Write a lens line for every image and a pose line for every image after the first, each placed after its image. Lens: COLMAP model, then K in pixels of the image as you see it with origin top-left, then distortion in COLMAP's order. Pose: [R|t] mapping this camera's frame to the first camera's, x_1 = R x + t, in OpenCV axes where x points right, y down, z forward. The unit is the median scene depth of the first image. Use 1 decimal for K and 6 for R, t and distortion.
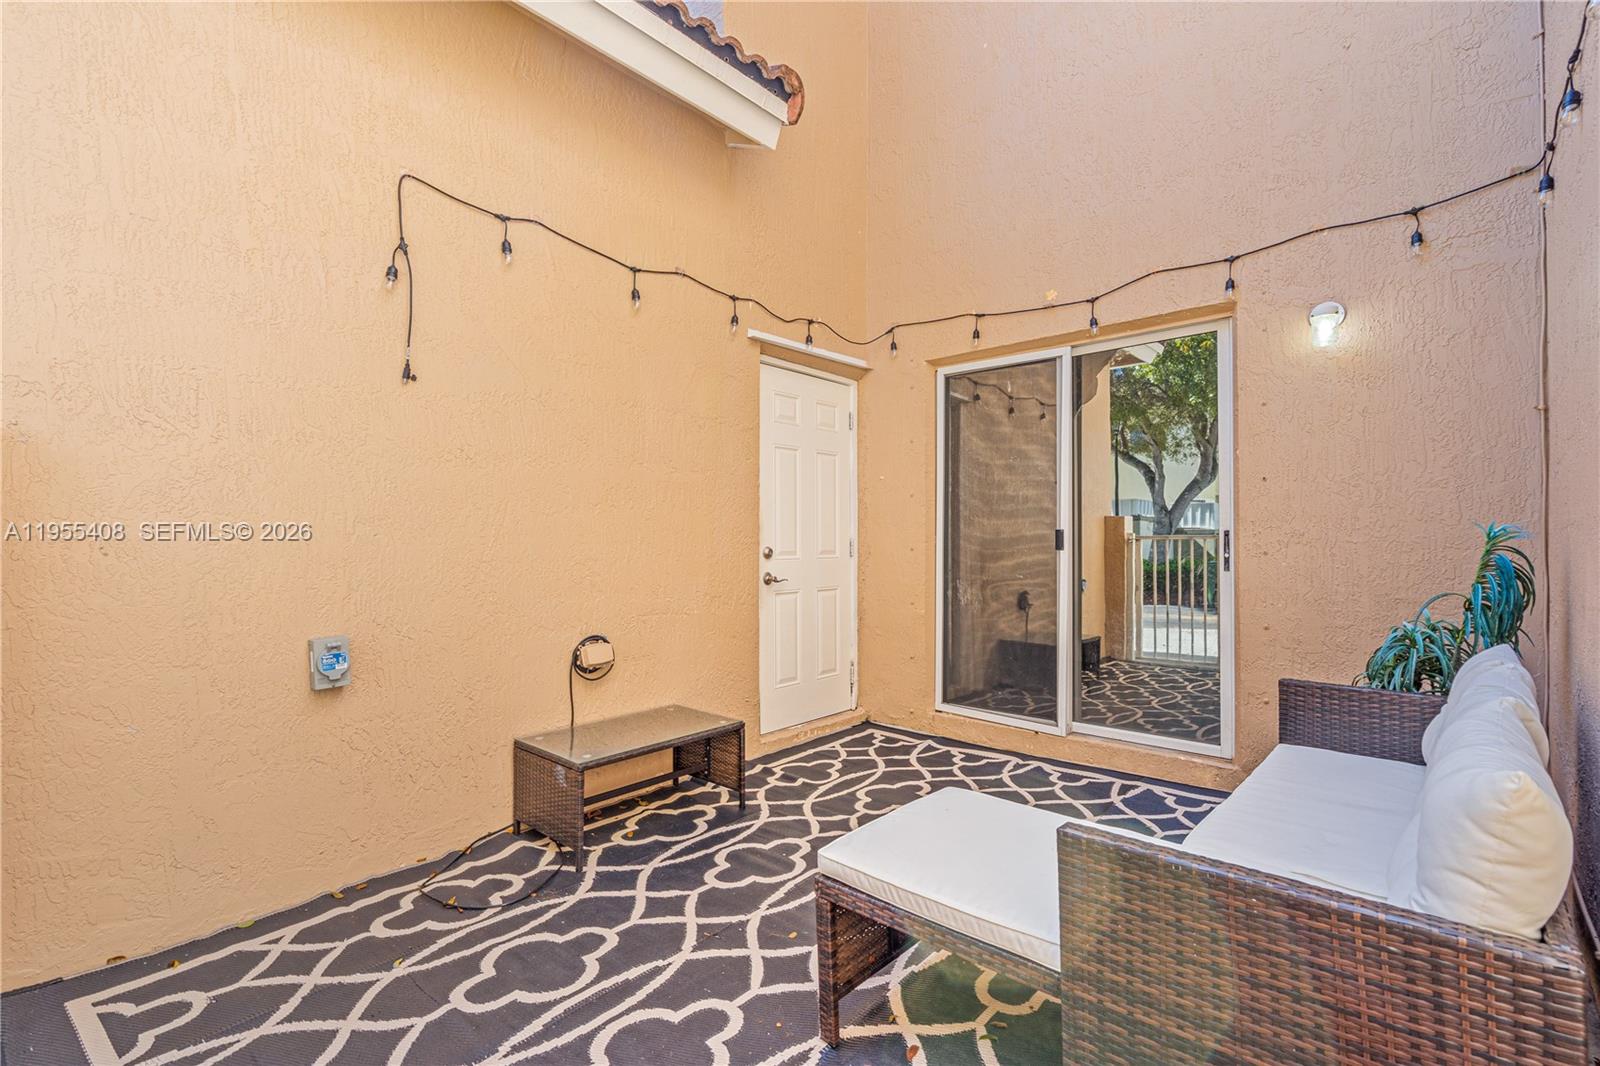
lens RADIAL K [[737.8, 0, 799.2], [0, 737.8, 535.5], [0, 0, 1]] dist [-0.004398, 0.000671]
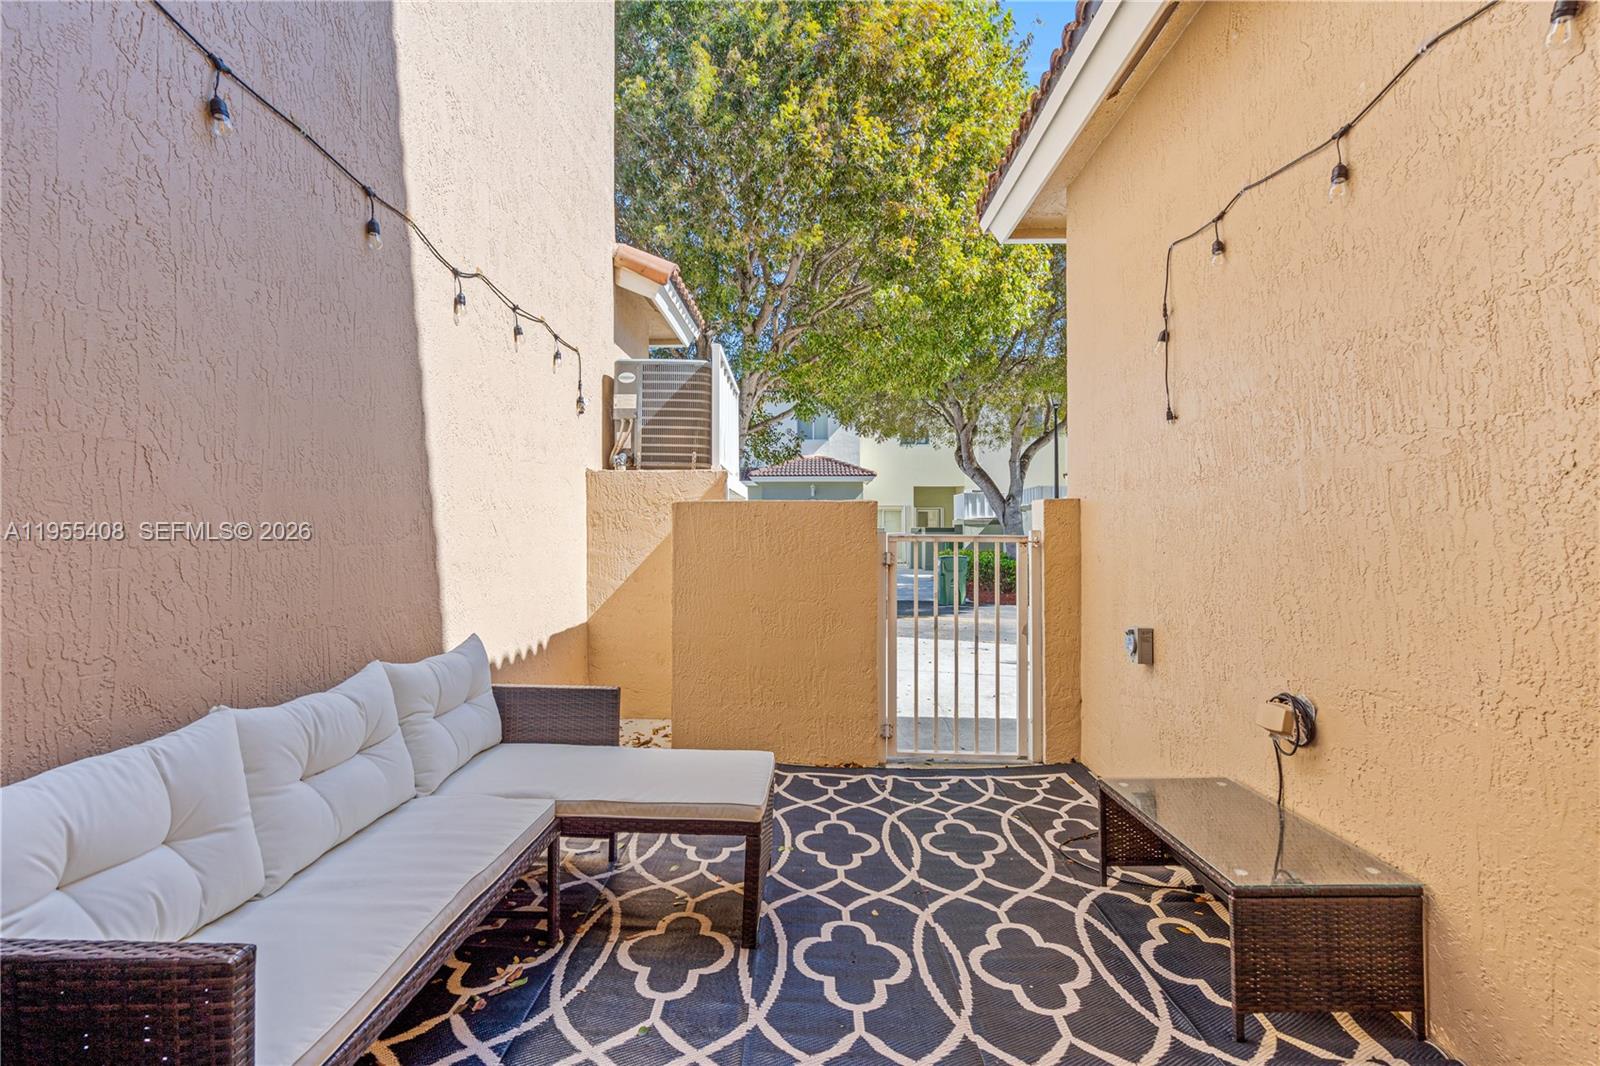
lens RADIAL K [[737.8, 0, 799.8], [0, 737.8, 533.8], [0, 0, 1]] dist [-0.004398, 0.000671]
pose [[-0.759806, -0.010406, -0.650067, 0.803664], [0.000336, 0.999865, -0.016398, -0.013003], [0.650150, -0.012678, -0.759700, 1.776792]]
